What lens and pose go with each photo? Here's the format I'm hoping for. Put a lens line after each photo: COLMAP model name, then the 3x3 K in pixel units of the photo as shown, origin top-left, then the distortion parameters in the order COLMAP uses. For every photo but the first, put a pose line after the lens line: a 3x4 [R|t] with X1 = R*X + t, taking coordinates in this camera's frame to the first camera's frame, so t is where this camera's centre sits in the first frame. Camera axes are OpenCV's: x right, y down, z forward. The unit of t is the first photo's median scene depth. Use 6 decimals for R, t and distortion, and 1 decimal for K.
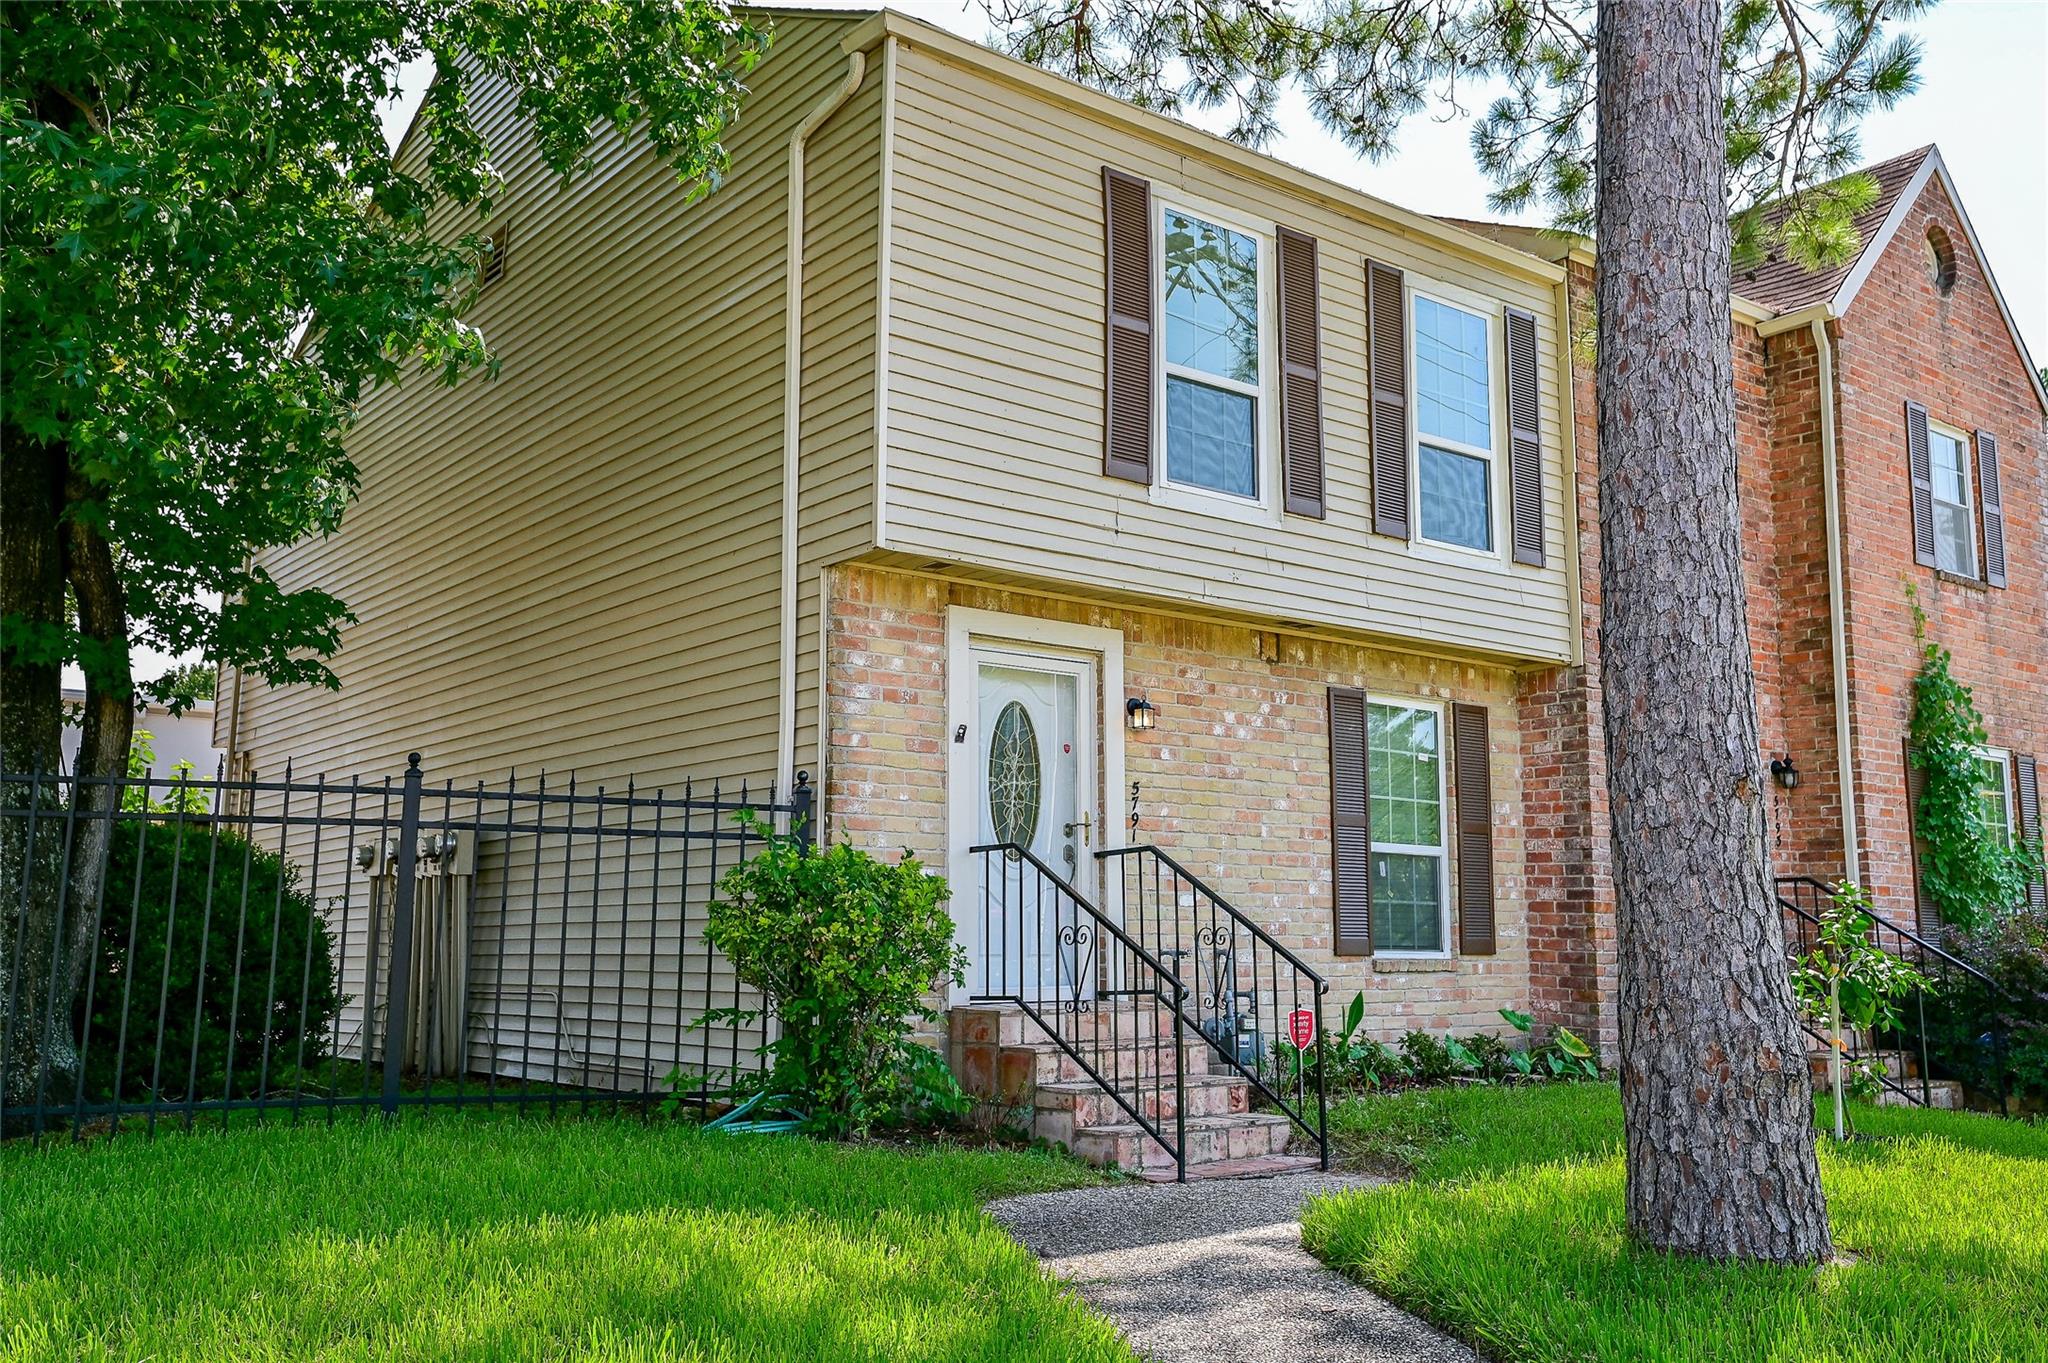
lens RADIAL K [[1800.3, 0, 1071.1], [0, 1800.3, 673.8], [0, 0, 1]] dist [0.045811, -0.001121]
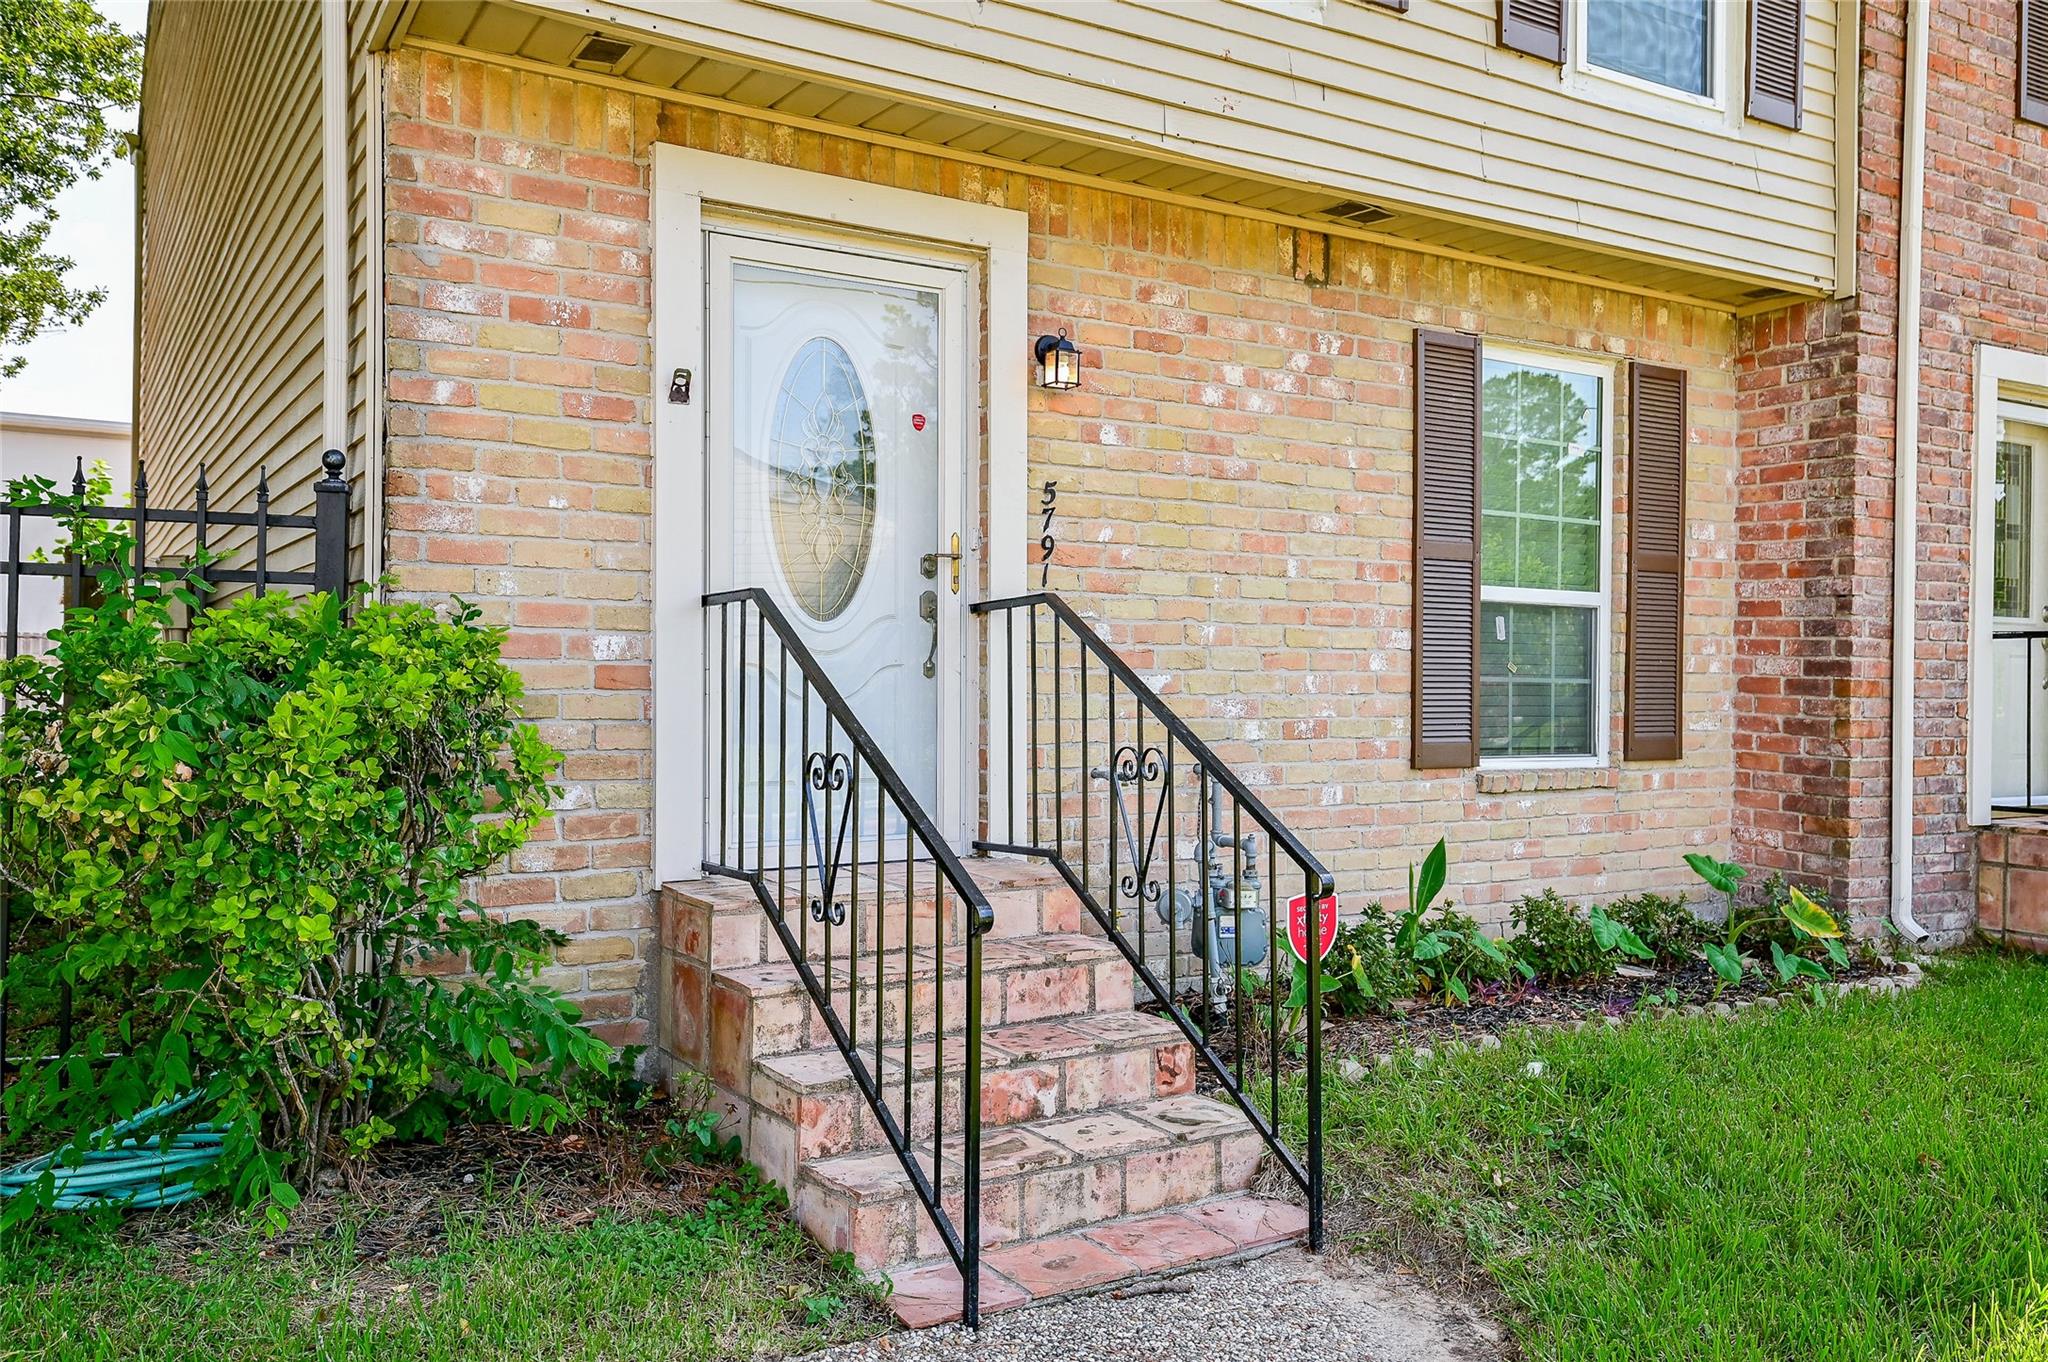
lens RADIAL K [[1627.7, 0, 1049.1], [0, 1627.7, 677.7], [0, 0, 1]] dist [0.031492, 0.000259]
pose [[0.991358, 0.008019, -0.130942, 0.095313], [0.011732, 0.988711, 0.149376, 0.040306], [0.130662, -0.149621, 0.980072, 0.438842]]
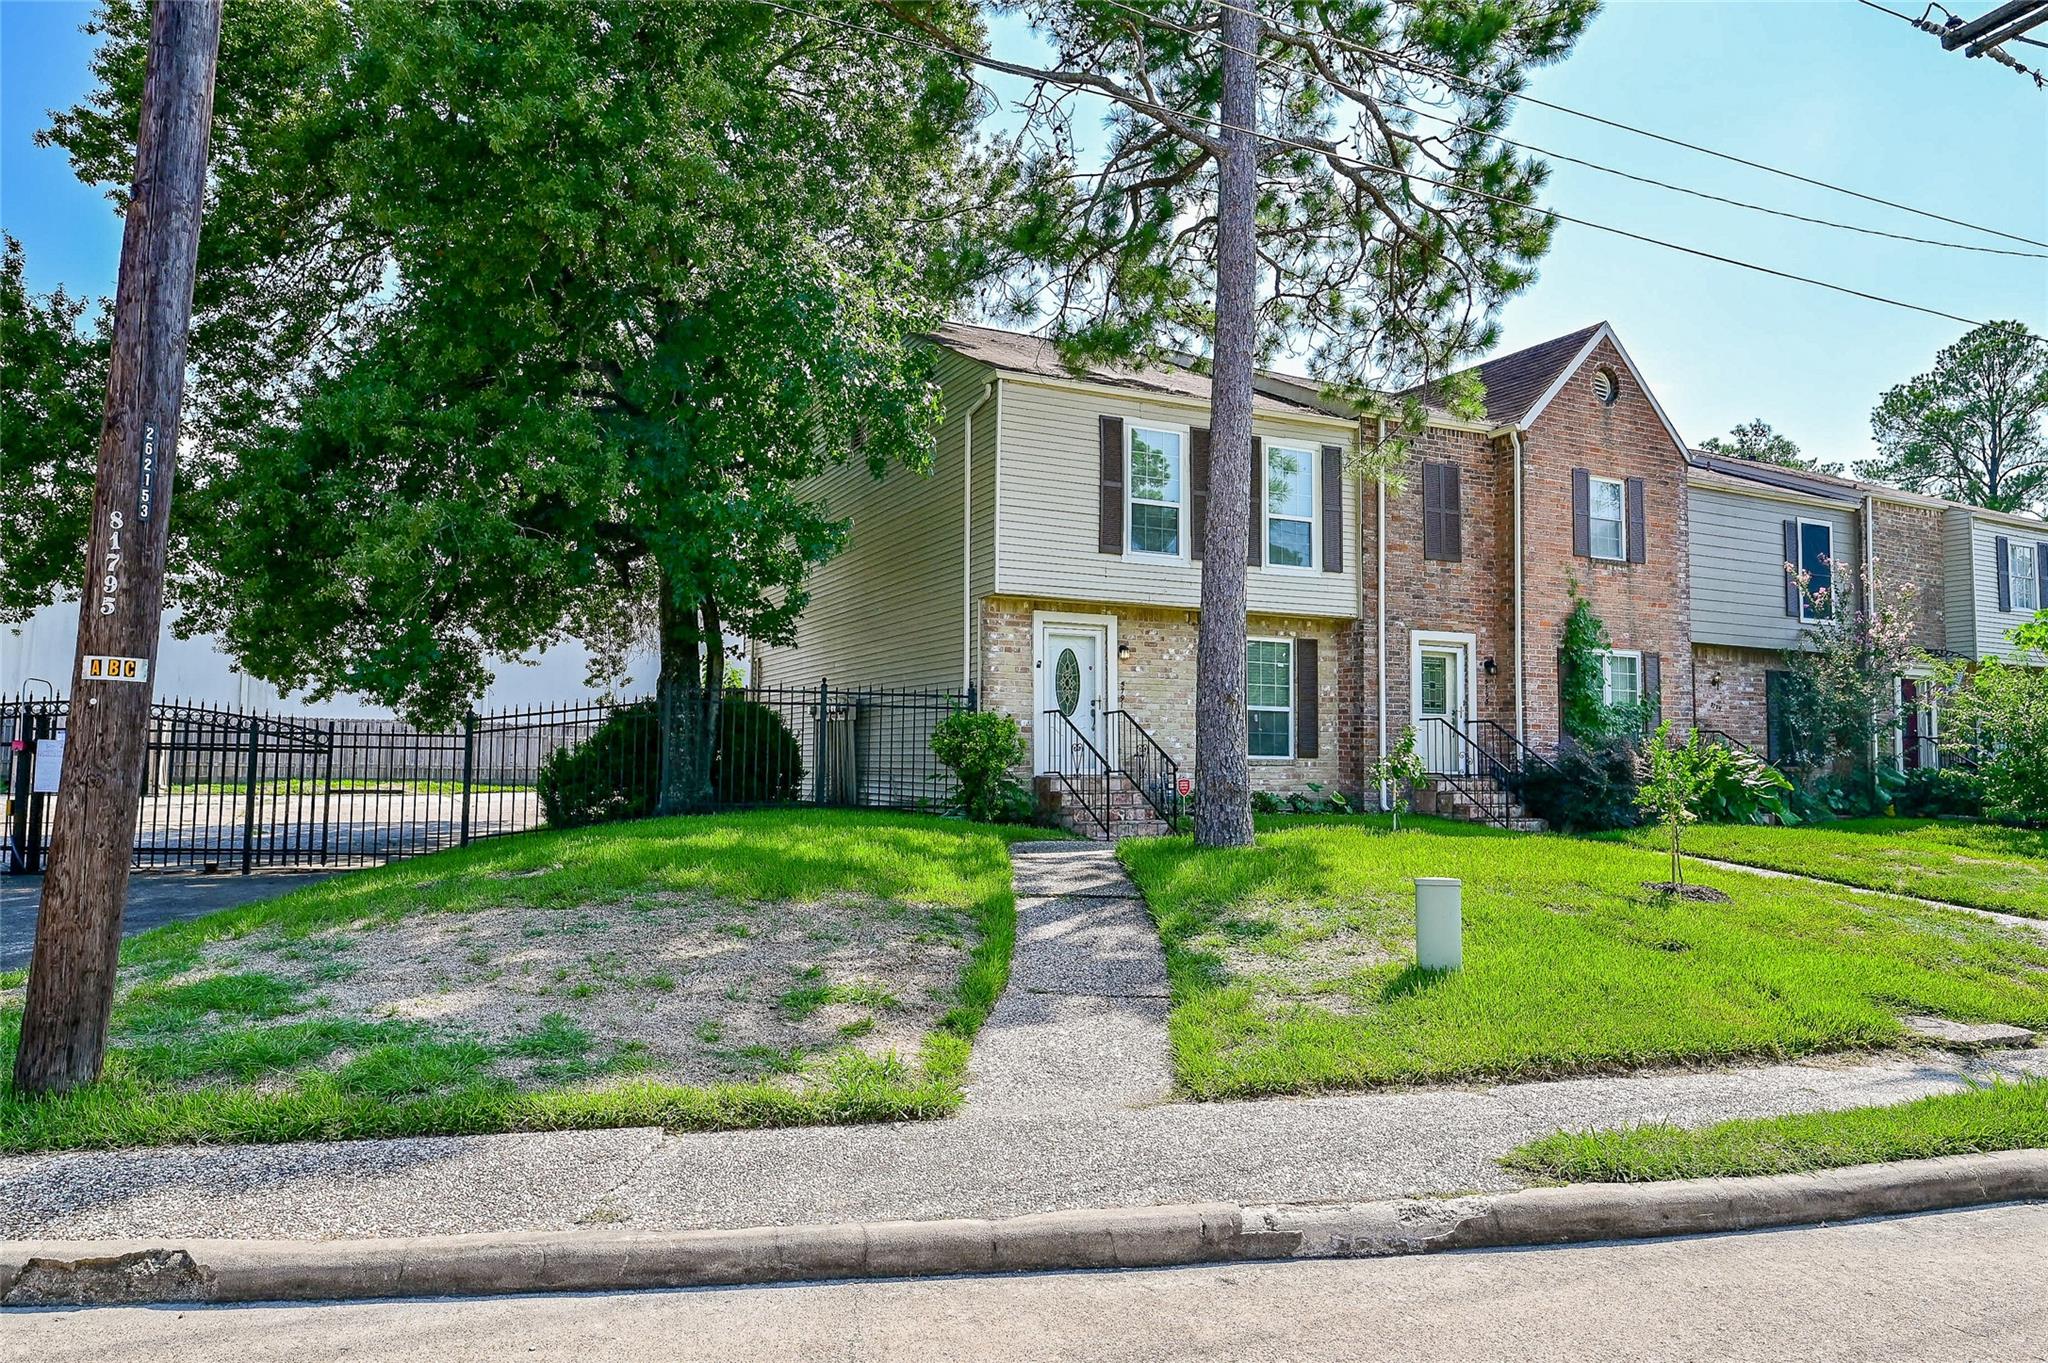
lens RADIAL K [[1302.0, 0, 1024.0], [0, 1302.0, 681.5], [0, 0, 1]] dist [0.000496, -0.000011]
pose [[0.976433, -0.006652, -0.215717, 0.247444], [0.026303, 0.995742, 0.088356, -0.082460], [0.214210, -0.091948, 0.972450, -0.586569]]
